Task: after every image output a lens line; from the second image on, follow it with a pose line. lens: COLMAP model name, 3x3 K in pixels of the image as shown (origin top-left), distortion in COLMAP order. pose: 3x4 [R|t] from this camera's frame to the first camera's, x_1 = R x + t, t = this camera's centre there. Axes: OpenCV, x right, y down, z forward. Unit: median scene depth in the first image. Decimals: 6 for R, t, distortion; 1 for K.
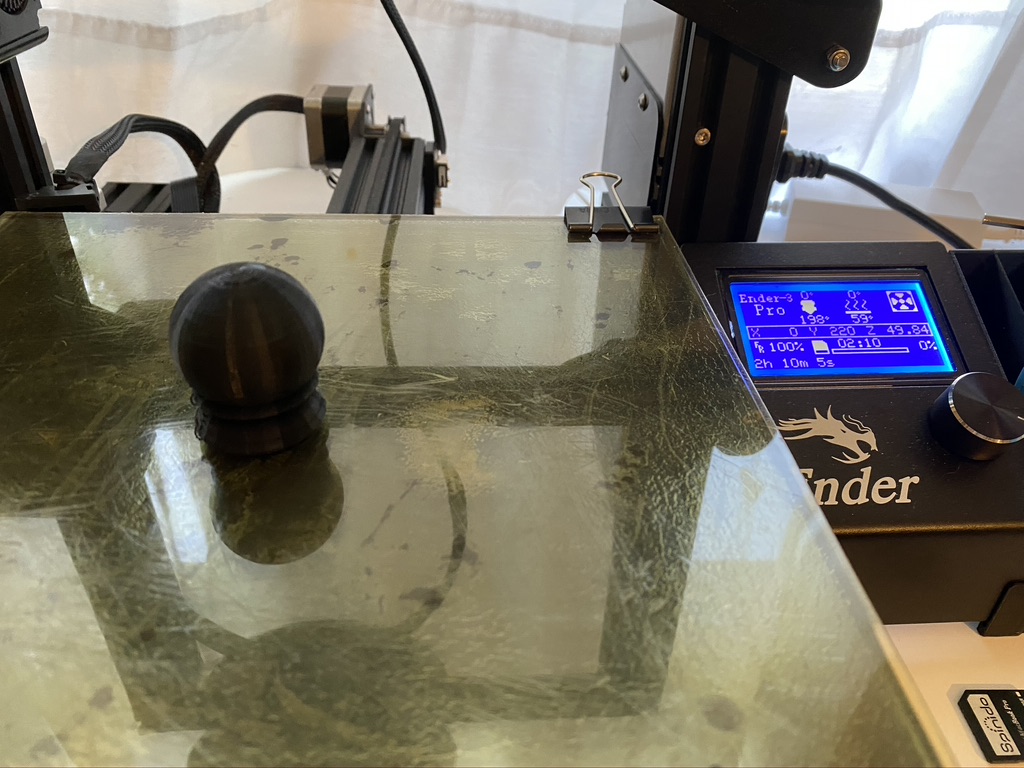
lens RADIAL K [[832.7, 0, 512.0], [0, 832.7, 384.0], [0, 0, 1]] dist [0.059759, -0.127602]
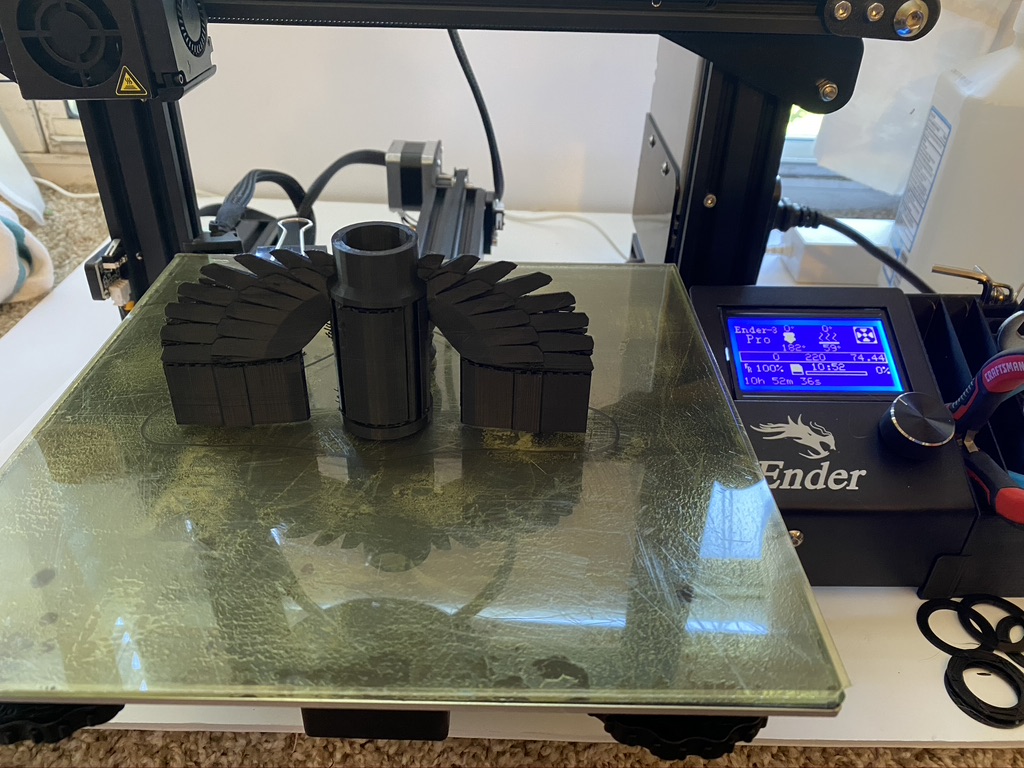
lens RADIAL K [[832.7, 0, 512.0], [0, 832.7, 384.0], [0, 0, 1]] dist [0.059759, -0.127602]
pose [[0.998971, 0.028064, -0.035619, -0.019978], [-0.028695, 0.999438, -0.017350, 0.012430], [0.035112, 0.018354, 0.999215, -0.281519]]
